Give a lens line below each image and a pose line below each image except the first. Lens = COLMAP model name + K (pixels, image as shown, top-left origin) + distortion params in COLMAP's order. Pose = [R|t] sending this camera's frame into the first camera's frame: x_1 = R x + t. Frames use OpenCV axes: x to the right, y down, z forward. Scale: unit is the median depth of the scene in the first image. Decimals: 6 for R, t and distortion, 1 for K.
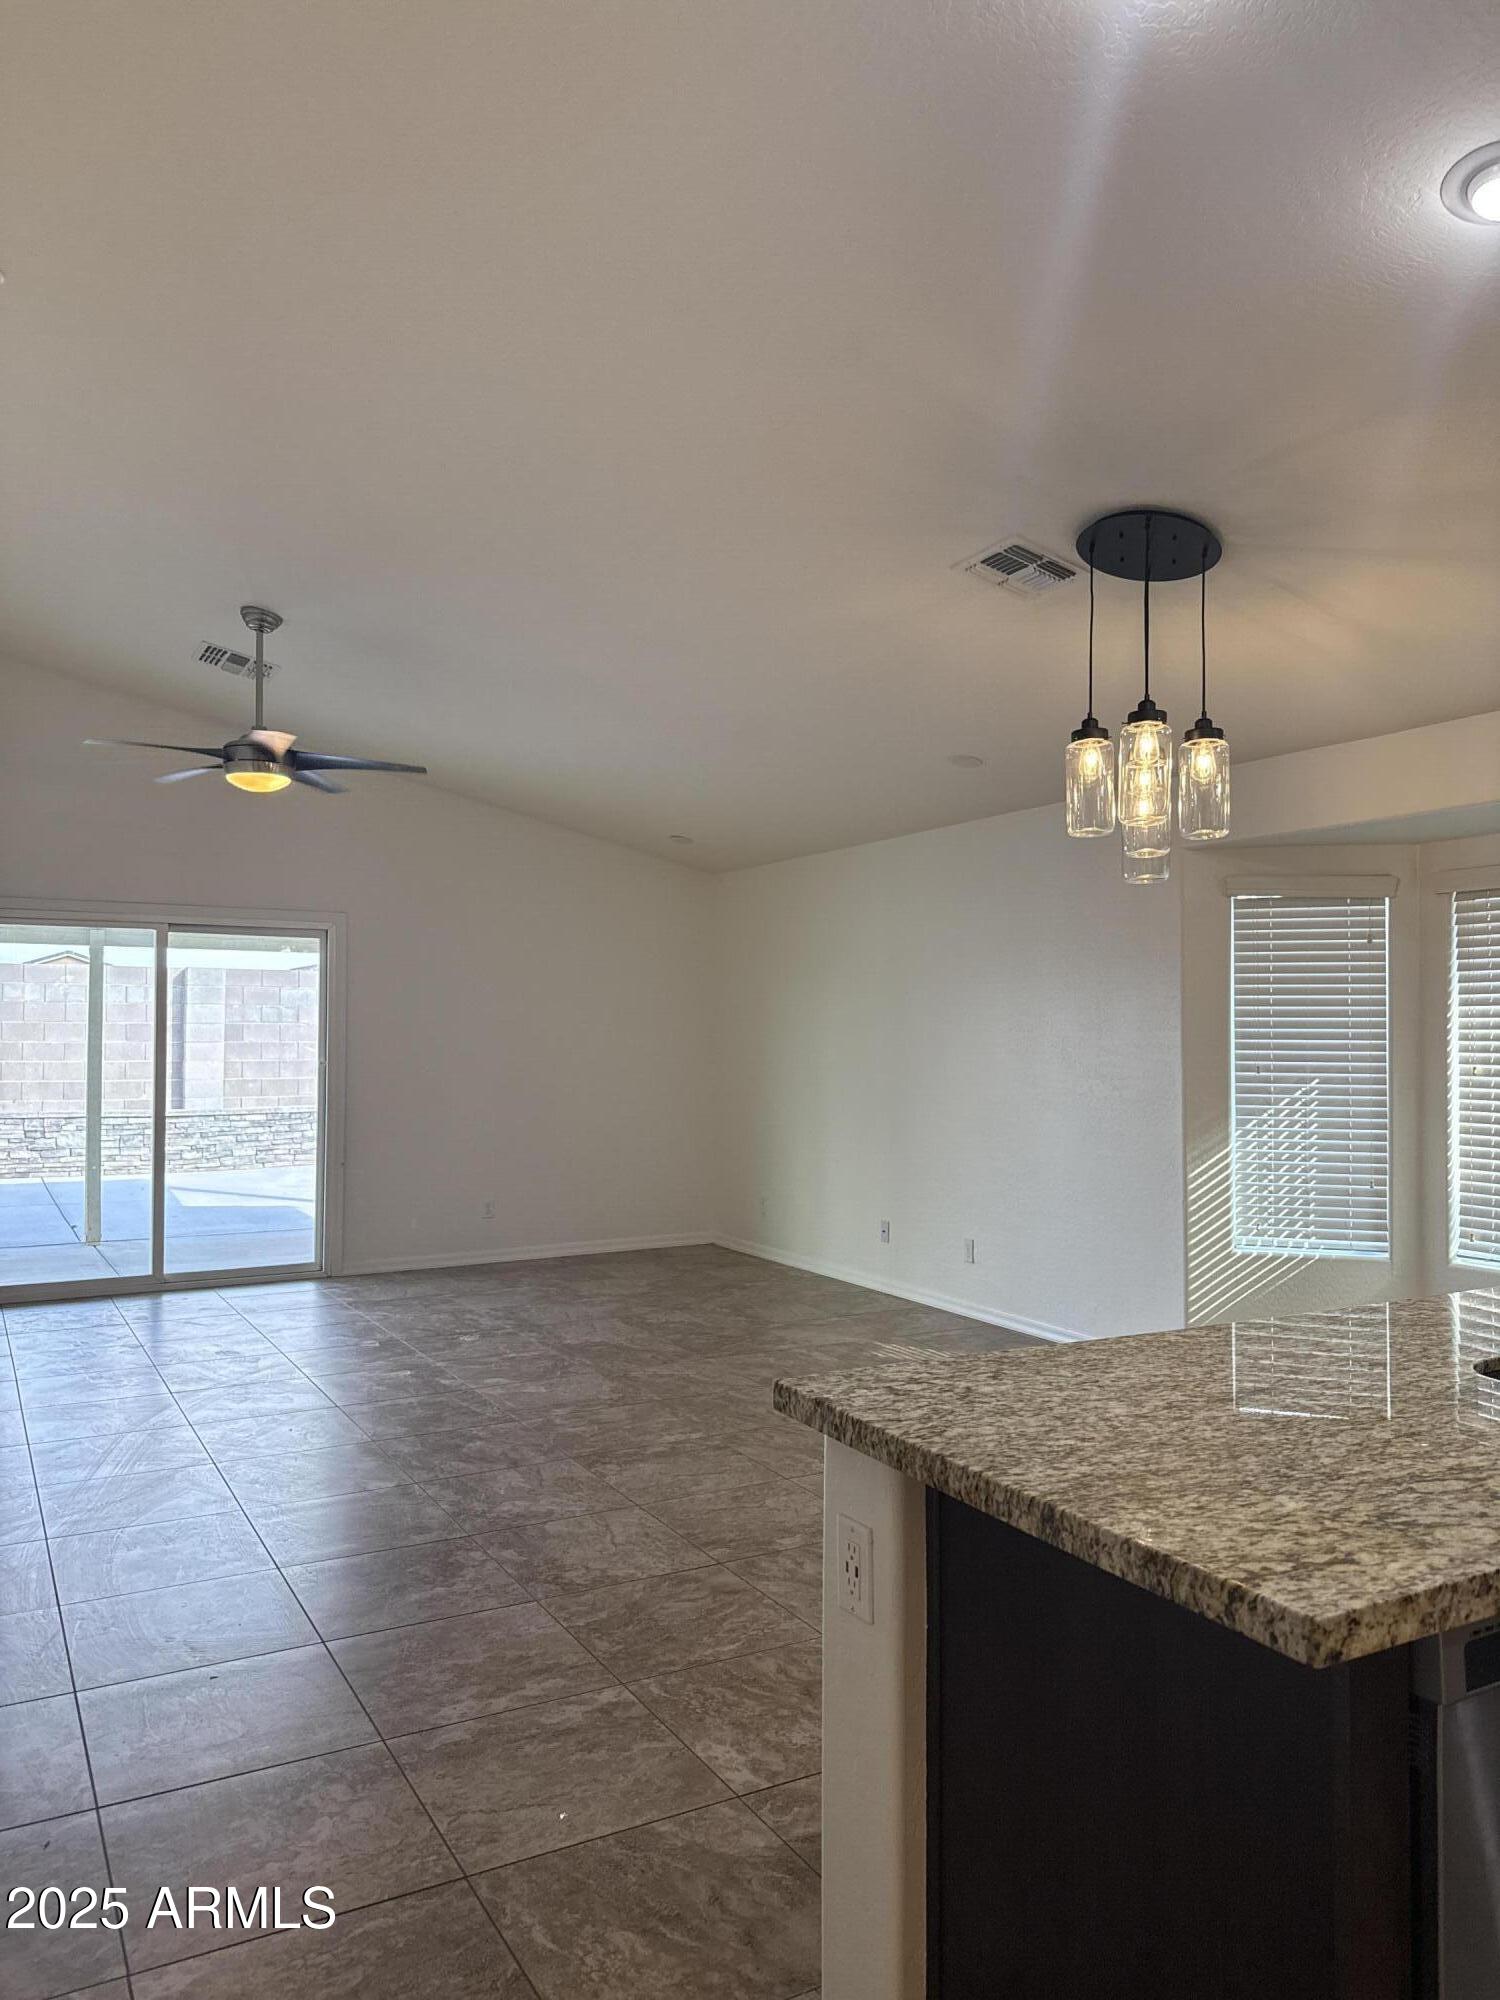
lens RADIAL K [[1411.0, 0, 740.4], [0, 1411.0, 1013.7], [0, 0, 1]] dist [0.007868, -0.011465]
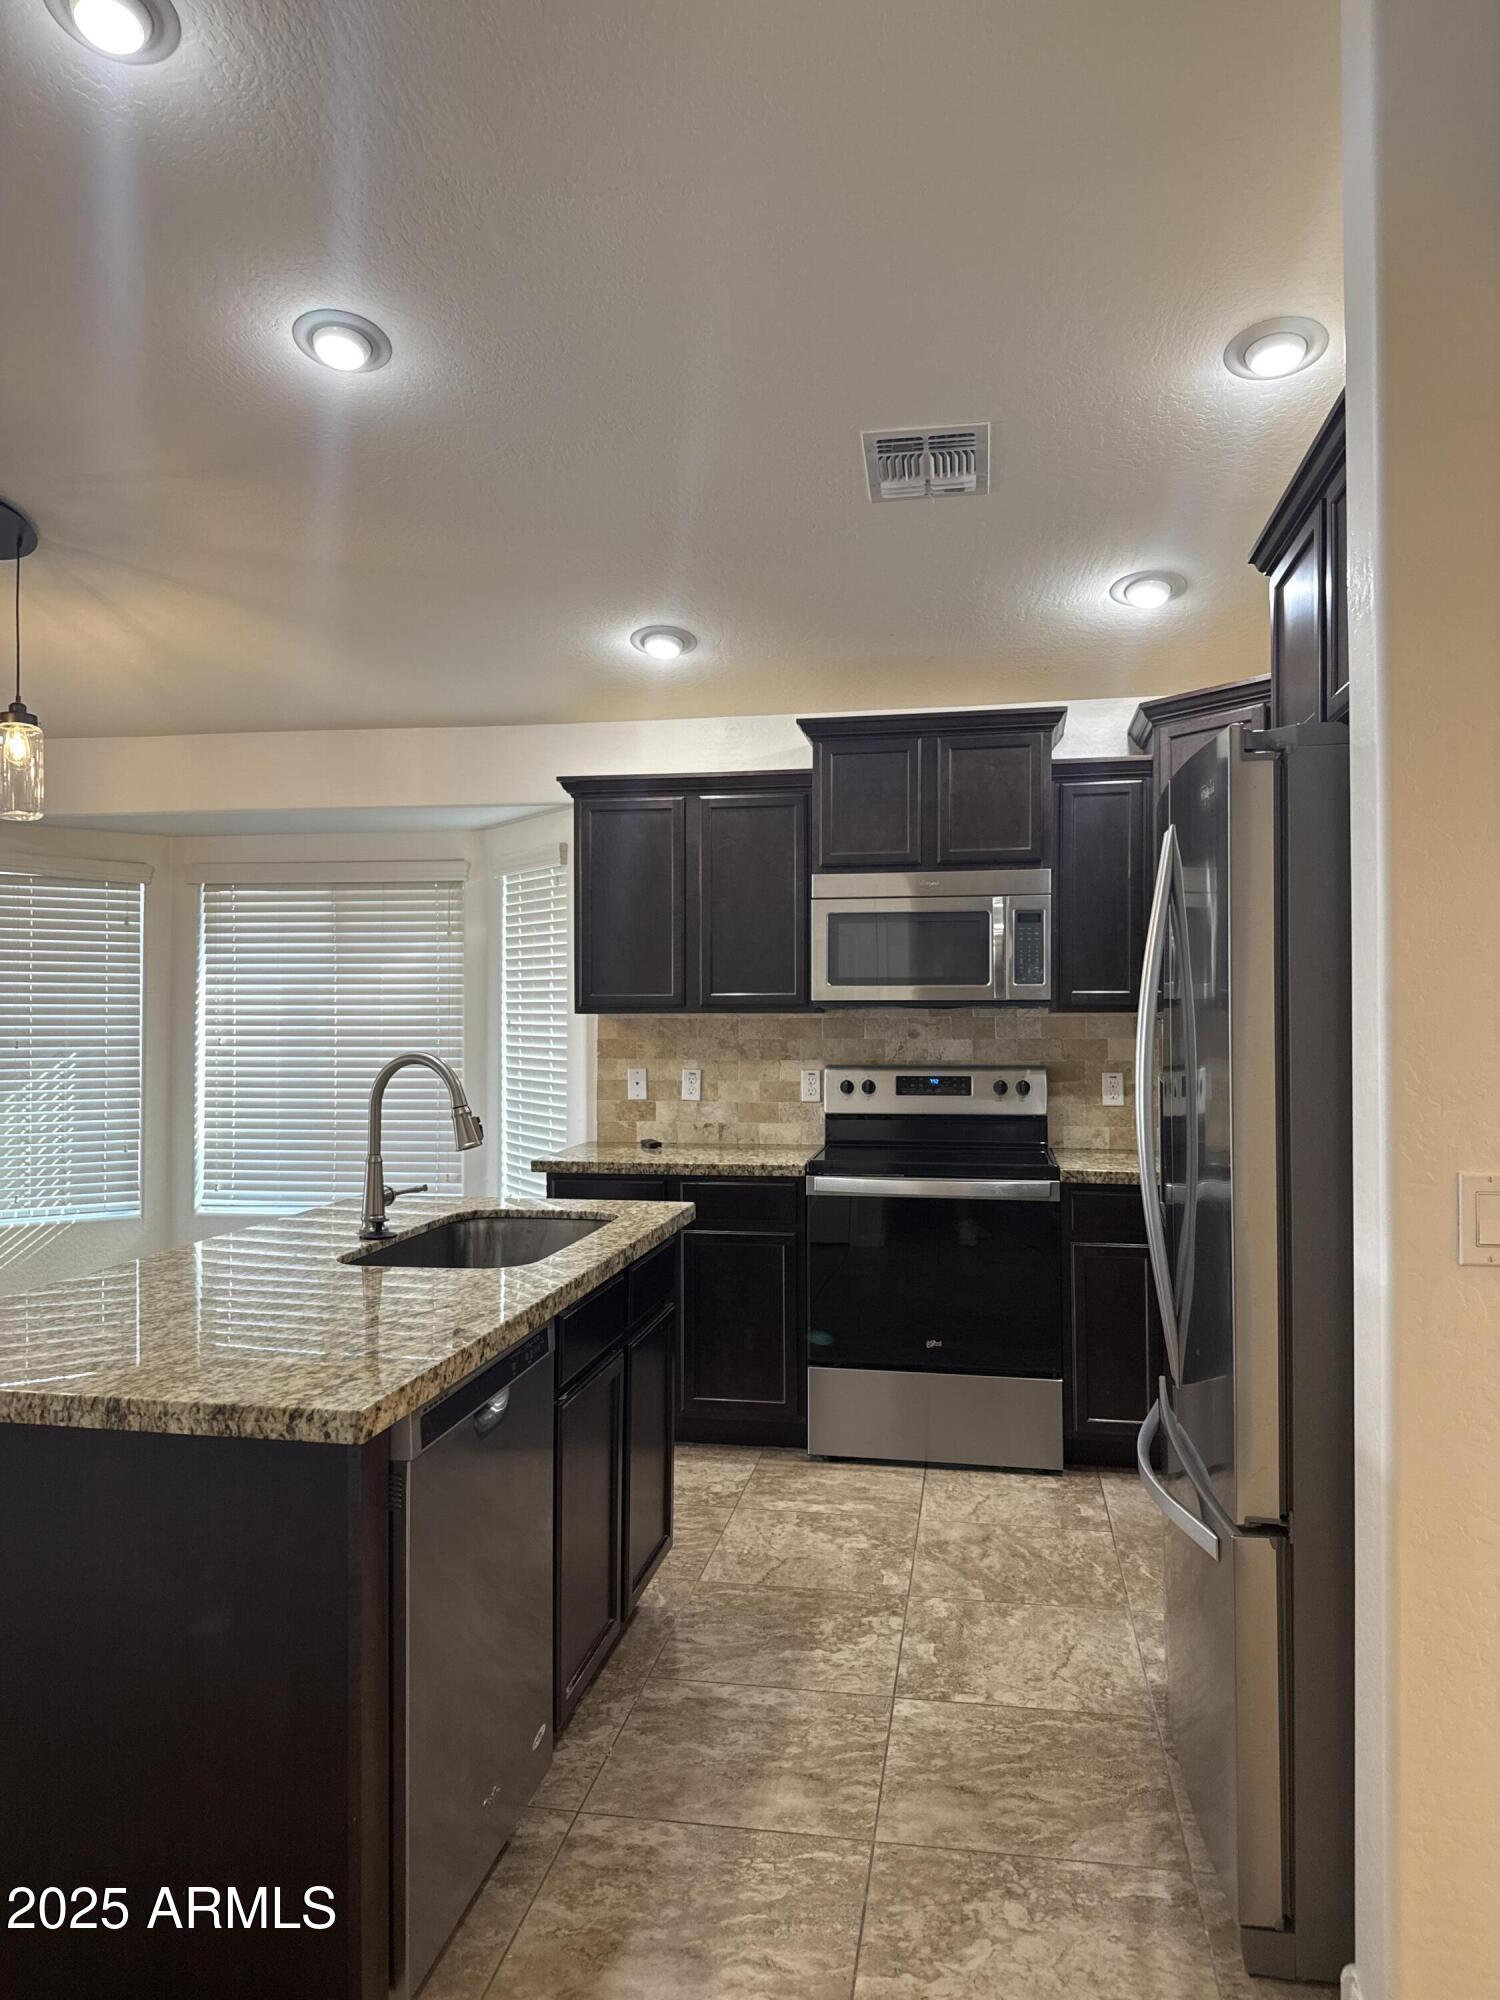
lens RADIAL K [[1411.0, 0, 752.0], [0, 1411.0, 998.9], [0, 0, 1]] dist [0.007868, -0.011465]
pose [[0.621862, 0.005894, 0.783105, -0.107179], [-0.010728, 0.999942, 0.000993, 0.000421], [-0.783053, -0.009019, 0.621889, -0.046708]]
